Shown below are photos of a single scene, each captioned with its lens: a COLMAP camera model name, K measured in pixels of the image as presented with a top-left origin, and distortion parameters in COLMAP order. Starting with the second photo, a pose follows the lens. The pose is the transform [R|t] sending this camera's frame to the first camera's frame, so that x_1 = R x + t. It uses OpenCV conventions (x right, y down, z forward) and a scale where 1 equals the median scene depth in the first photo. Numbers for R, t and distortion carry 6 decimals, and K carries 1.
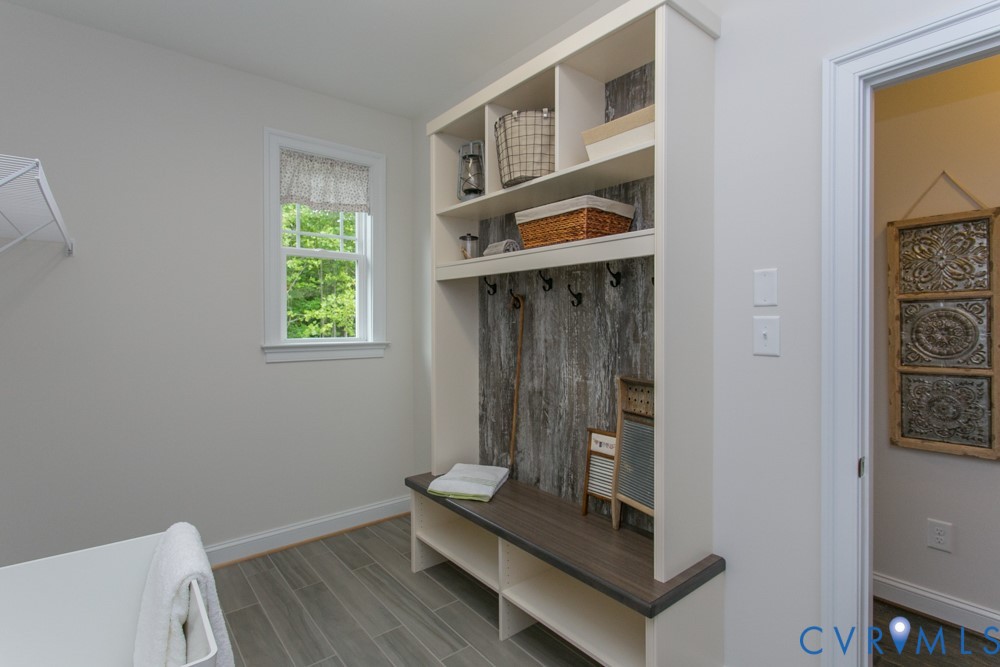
lens RADIAL K [[487.6, 0, 496.2], [0, 487.6, 326.7], [0, 0, 1]] dist [0.000031, 0.002075]
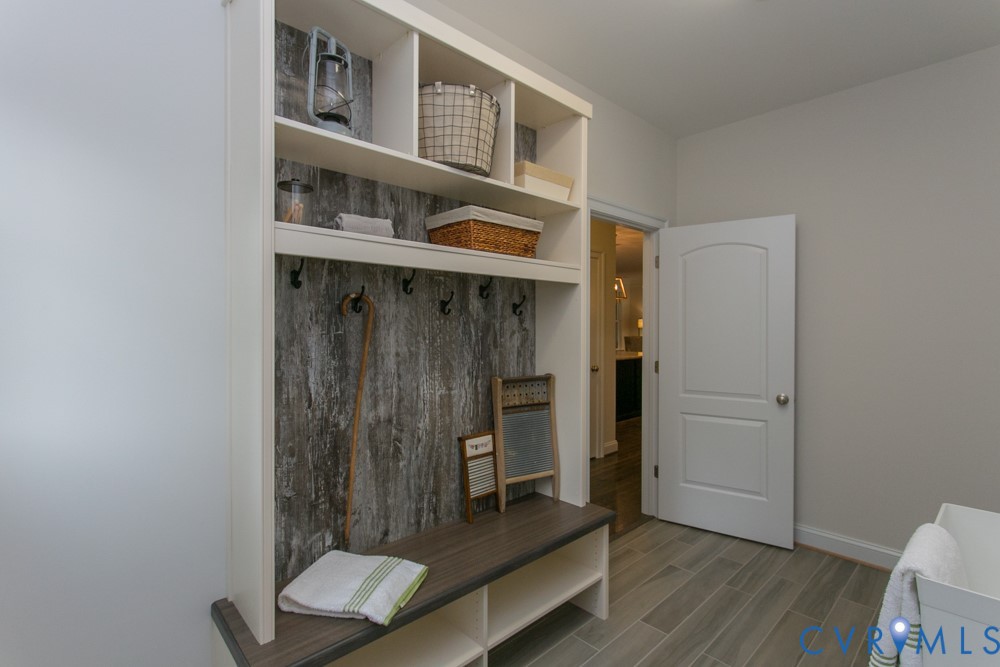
lens RADIAL K [[487.6, 0, 496.2], [0, 487.6, 331.7], [0, 0, 1]] dist [0.000031, 0.002075]
pose [[-0.080763, -0.006912, 0.996709, -0.769984], [0.015716, 0.999843, 0.008208, -0.014438], [-0.996609, 0.016327, -0.080642, 0.957341]]
